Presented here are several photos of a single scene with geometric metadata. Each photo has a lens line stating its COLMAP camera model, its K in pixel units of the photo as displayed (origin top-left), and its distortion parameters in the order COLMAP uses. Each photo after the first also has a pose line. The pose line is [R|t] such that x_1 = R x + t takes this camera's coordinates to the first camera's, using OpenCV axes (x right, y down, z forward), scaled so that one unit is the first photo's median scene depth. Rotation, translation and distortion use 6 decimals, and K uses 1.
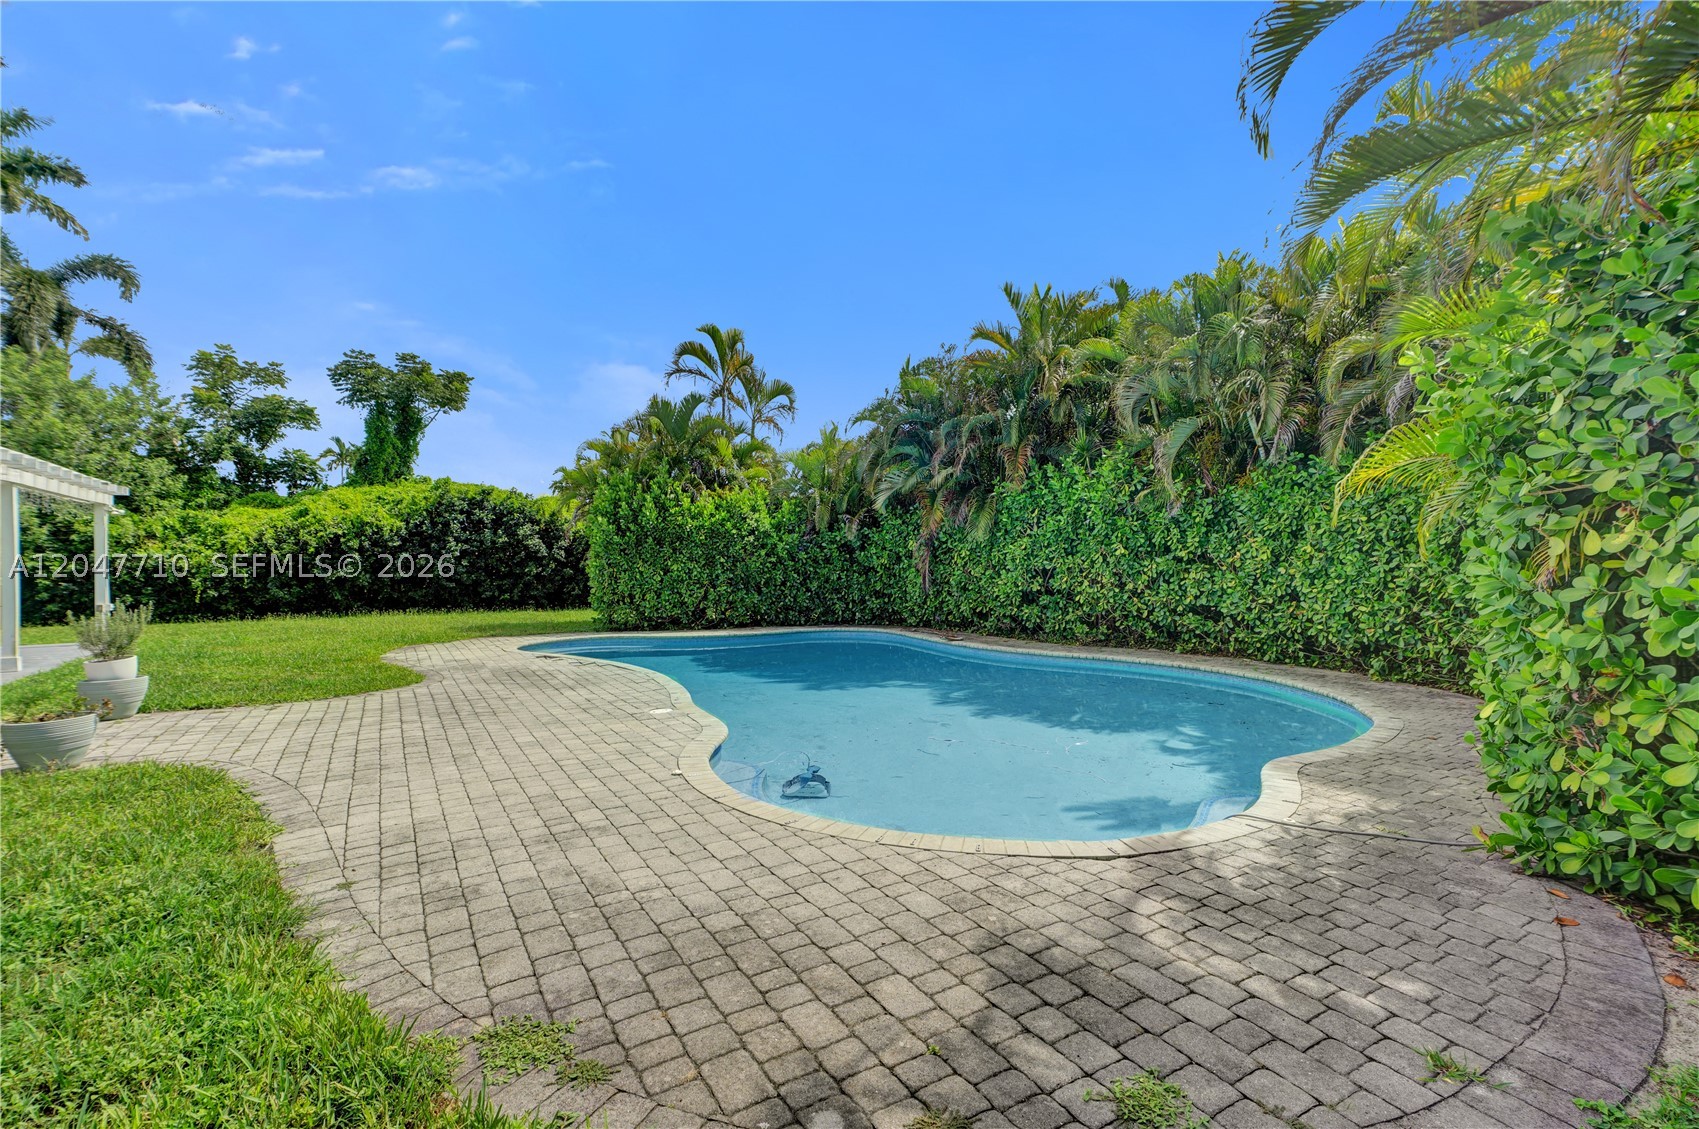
lens RADIAL K [[775.0, 0, 848.7], [0, 775.0, 569.4], [0, 0, 1]] dist [0.000855, 0.000513]
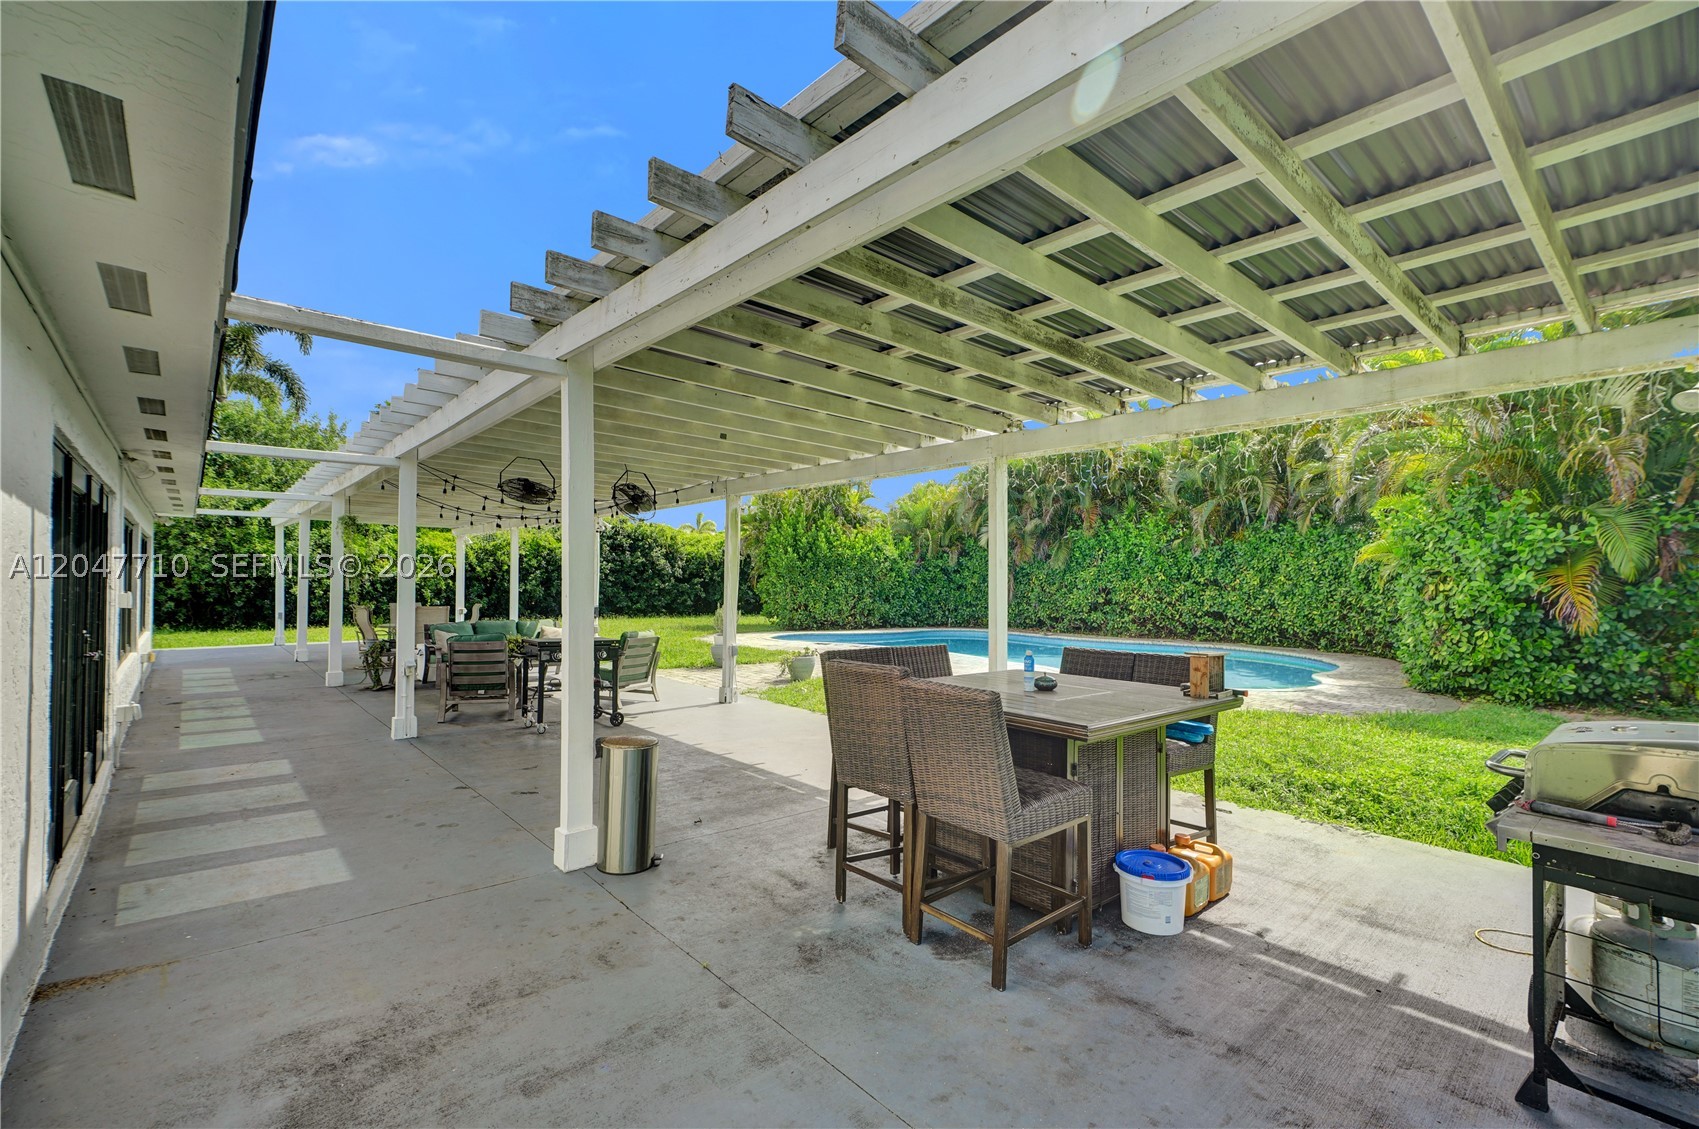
lens RADIAL K [[775.0, 0, 848.7], [0, 775.0, 569.4], [0, 0, 1]] dist [0.000855, 0.000513]
pose [[0.990187, 0.010107, 0.139386, -0.514200], [-0.007741, 0.999817, -0.017509, -0.007564], [-0.139537, 0.016258, 0.990083, -0.494210]]
